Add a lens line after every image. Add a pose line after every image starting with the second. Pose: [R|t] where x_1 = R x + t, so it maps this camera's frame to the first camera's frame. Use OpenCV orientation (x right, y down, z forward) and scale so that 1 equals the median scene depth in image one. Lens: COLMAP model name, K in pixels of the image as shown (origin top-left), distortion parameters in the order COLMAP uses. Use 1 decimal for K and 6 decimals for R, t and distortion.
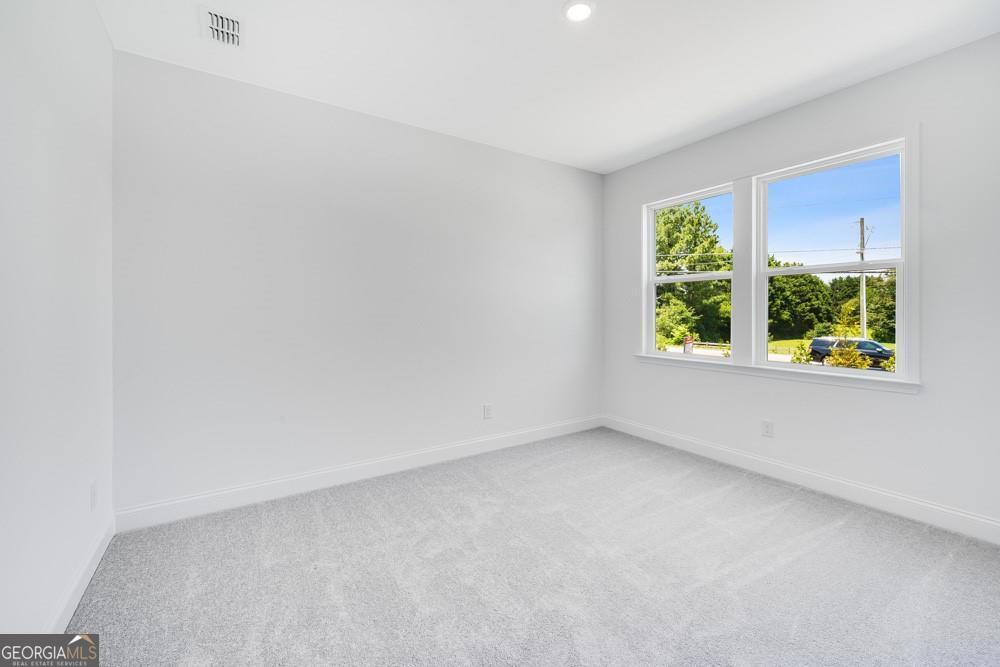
lens RADIAL K [[425.1, 0, 504.3], [0, 425.1, 326.9], [0, 0, 1]] dist [0.000547, -0.000025]
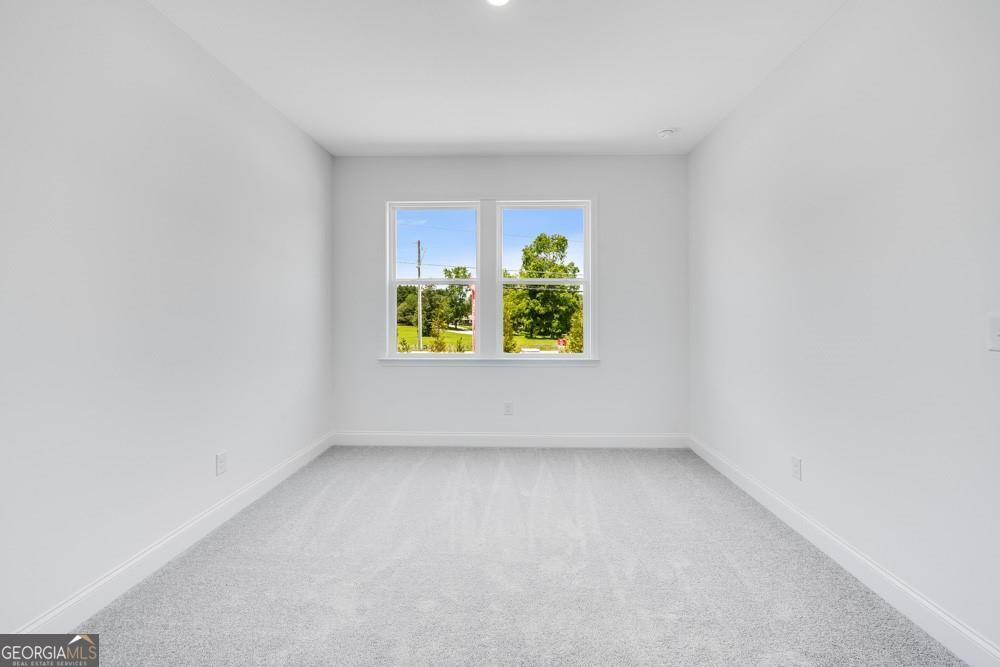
lens RADIAL K [[425.1, 0, 503.0], [0, 425.1, 326.3], [0, 0, 1]] dist [0.000547, -0.000025]
pose [[0.565080, -0.021988, 0.824743, -0.358777], [0.024578, 0.999650, 0.009812, -0.010491], [-0.824670, 0.014726, 0.565422, 0.281852]]
